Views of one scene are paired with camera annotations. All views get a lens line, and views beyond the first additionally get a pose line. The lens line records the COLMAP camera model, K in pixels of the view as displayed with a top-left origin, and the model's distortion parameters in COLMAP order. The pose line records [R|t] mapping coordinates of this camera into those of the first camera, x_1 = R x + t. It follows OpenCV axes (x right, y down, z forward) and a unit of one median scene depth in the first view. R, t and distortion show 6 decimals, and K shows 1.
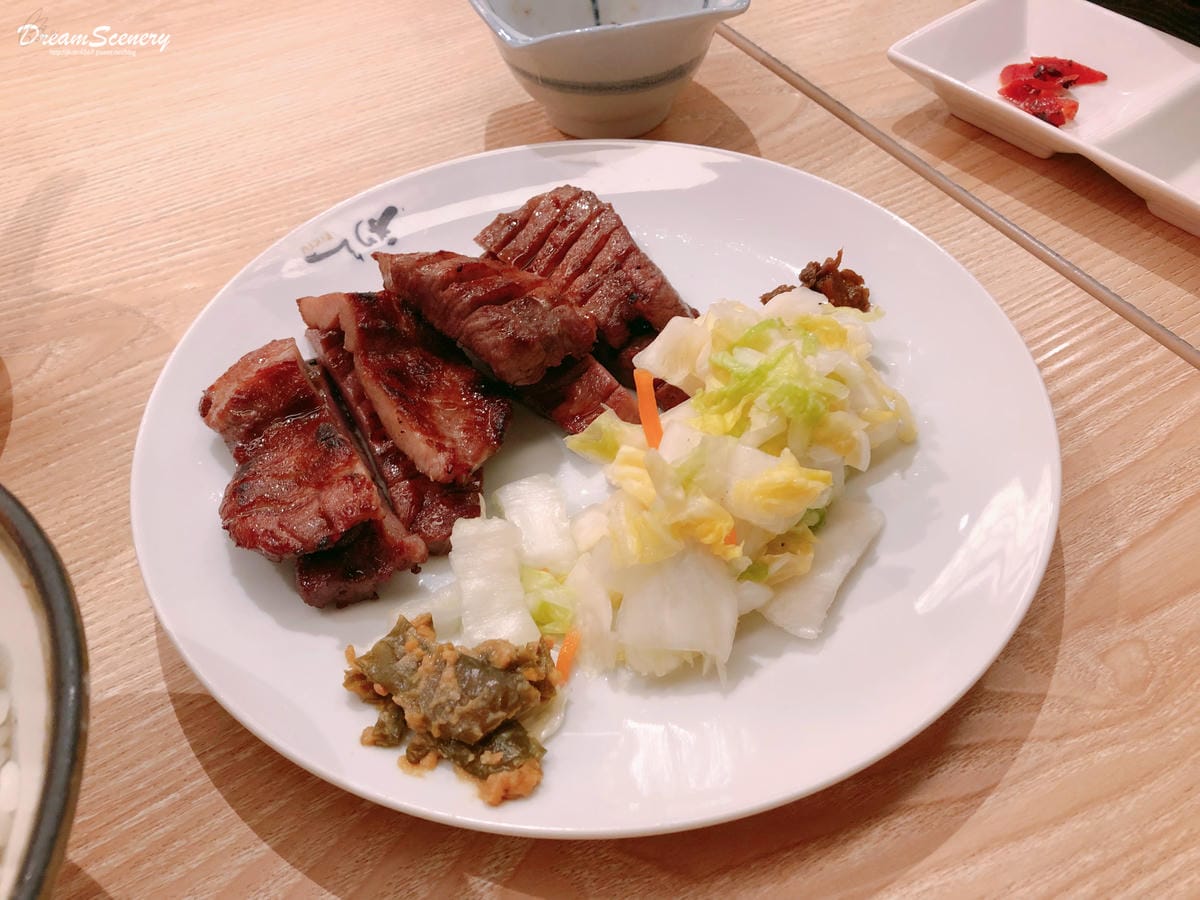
lens RADIAL K [[994.2, 0, 600.0], [0, 994.2, 450.0], [0, 0, 1]] dist [0.093539, -0.232288]
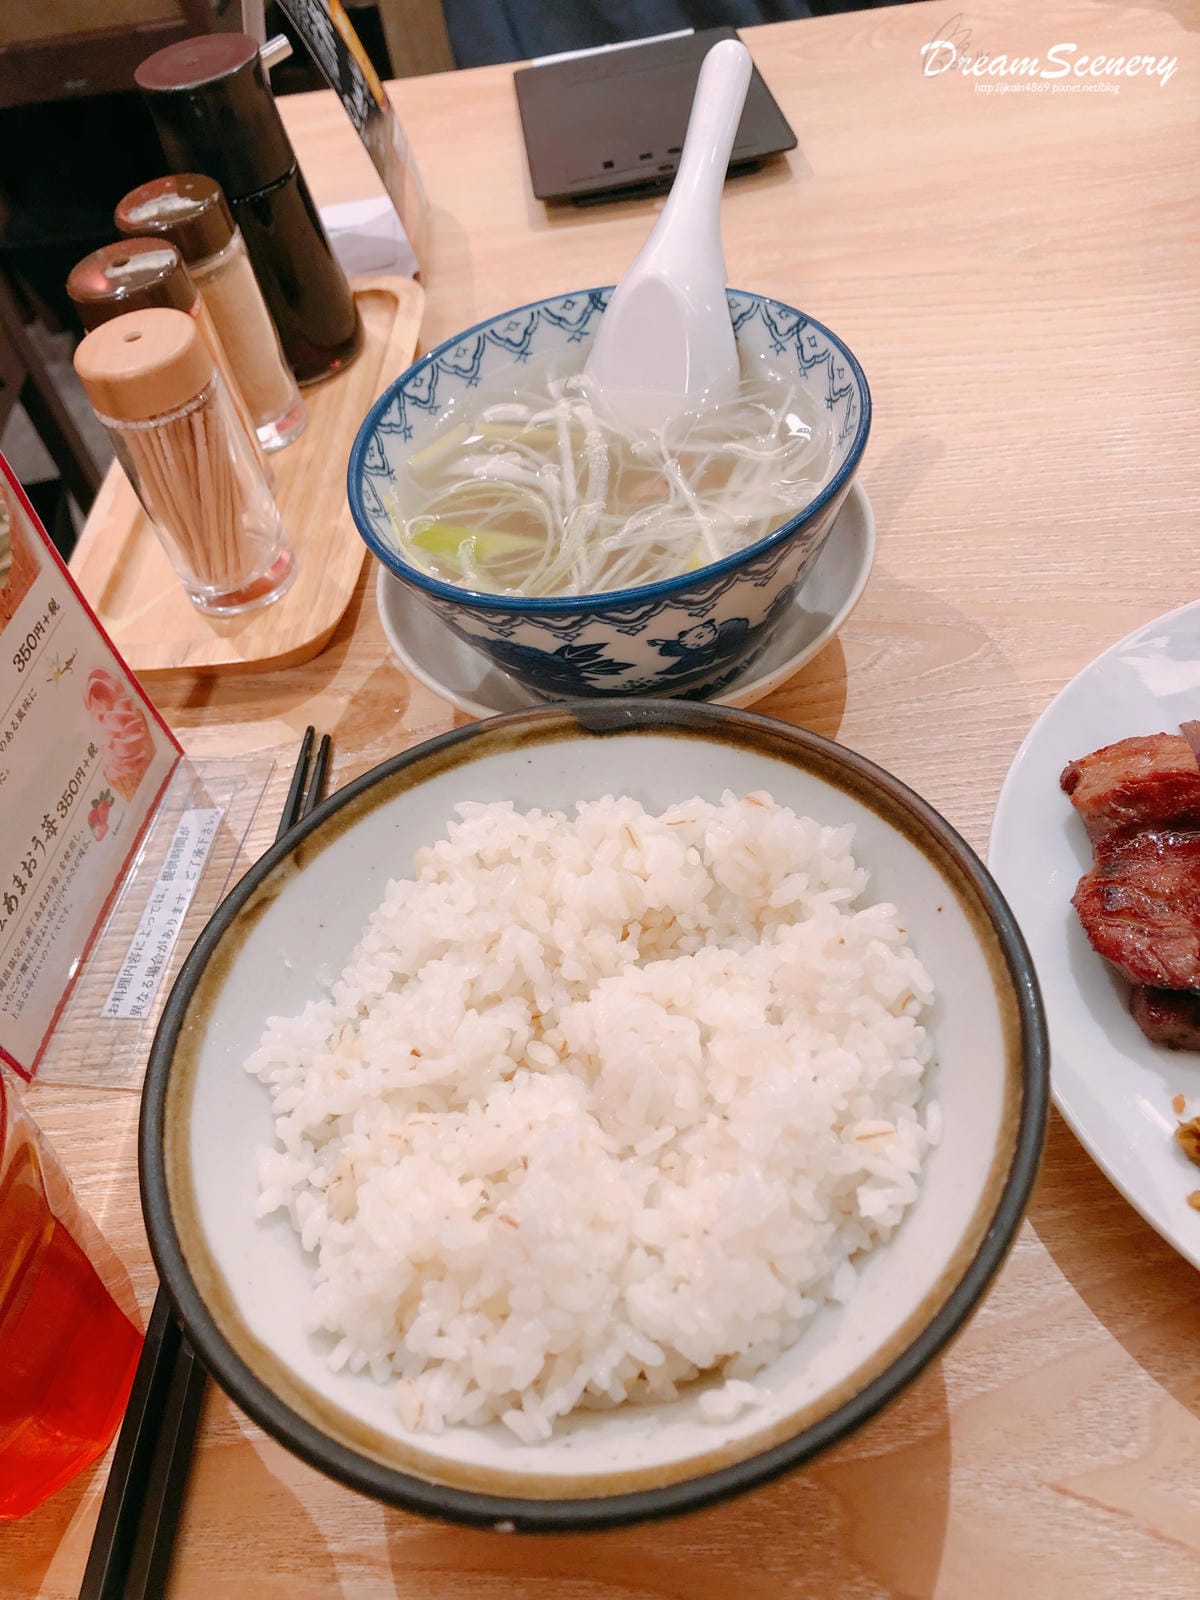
lens RADIAL K [[1337.5, 0, 600.0], [0, 1337.5, 800.0], [0, 0, 1]] dist [0.008997, -0.003131]
pose [[0.852067, 0.339770, -0.398168, -0.294179], [-0.309875, 0.940498, 0.139433, -0.072317], [0.421851, 0.004576, 0.906653, -0.376451]]
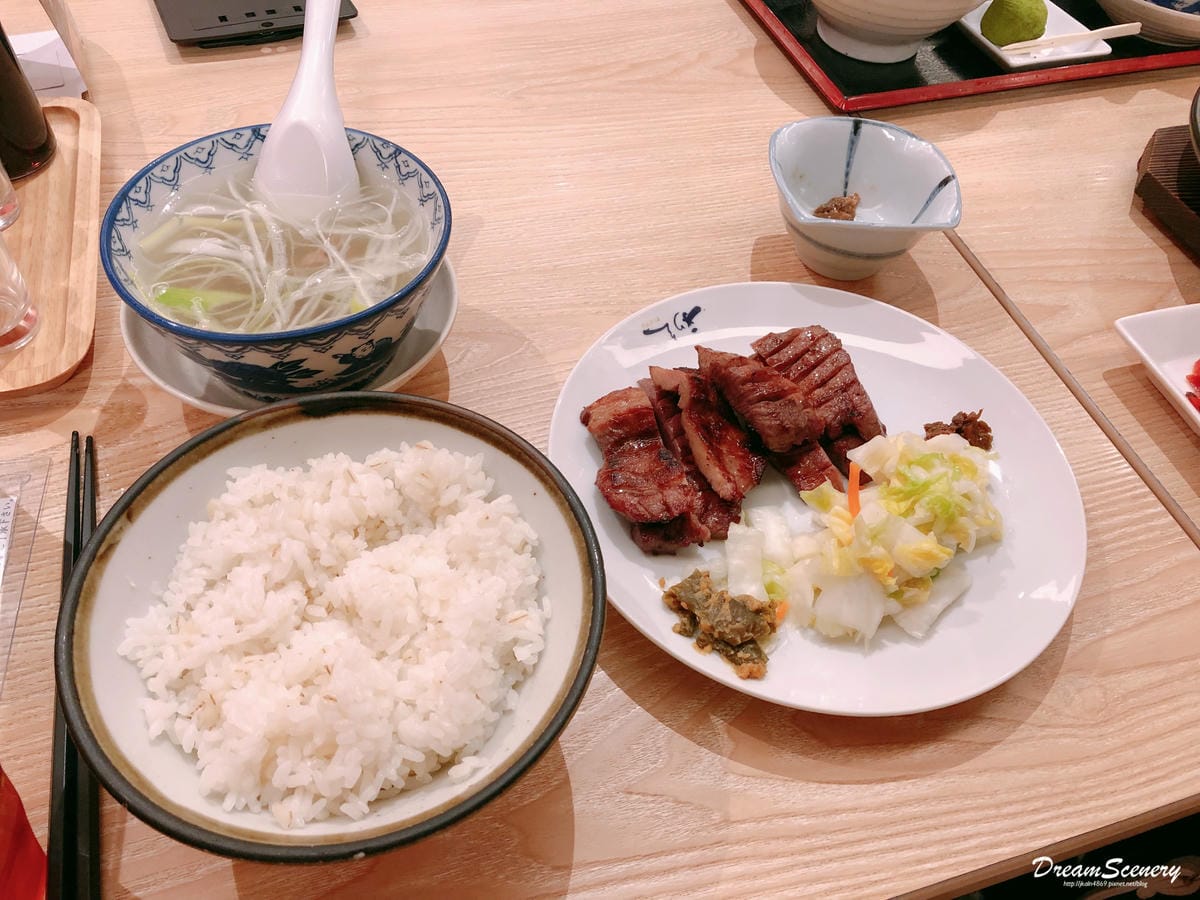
lens RADIAL K [[994.2, 0, 600.0], [0, 994.2, 450.0], [0, 0, 1]] dist [0.093539, -0.232288]
pose [[0.970380, 0.237548, -0.043979, -0.318722], [-0.236194, 0.971116, 0.033860, -0.059002], [0.050752, -0.022470, 0.998458, -0.751207]]
